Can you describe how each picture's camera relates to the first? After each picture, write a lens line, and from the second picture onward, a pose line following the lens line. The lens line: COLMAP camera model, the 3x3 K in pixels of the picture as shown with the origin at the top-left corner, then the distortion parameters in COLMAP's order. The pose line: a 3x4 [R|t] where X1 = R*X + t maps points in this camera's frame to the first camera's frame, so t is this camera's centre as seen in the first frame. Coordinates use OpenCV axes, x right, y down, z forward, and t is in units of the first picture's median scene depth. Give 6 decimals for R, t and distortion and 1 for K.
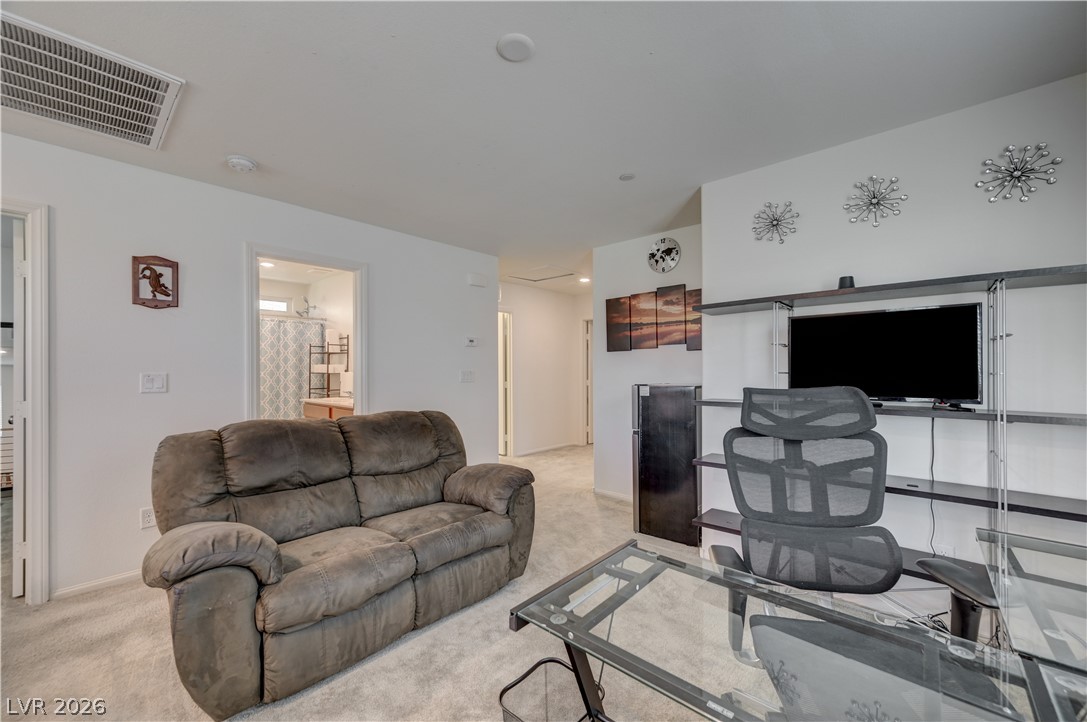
lens RADIAL K [[428.0, 0, 545.5], [0, 428.0, 366.3], [0, 0, 1]] dist [0.000314, 0.000086]
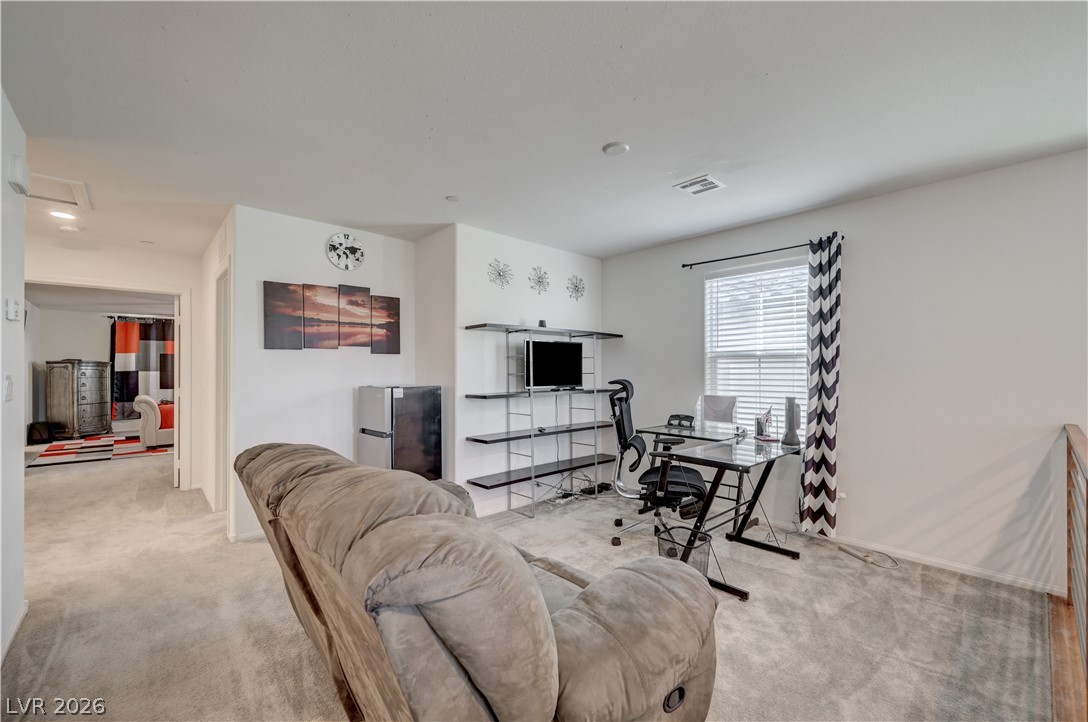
lens RADIAL K [[460.3, 0, 548.4], [0, 460.3, 368.3], [0, 0, 1]] dist [0.001572, 0.000285]
pose [[0.090137, 0.009036, 0.995888, -0.700495], [-0.004905, 0.999951, -0.008629, 0.006105], [-0.995917, -0.004107, 0.090177, 0.459700]]
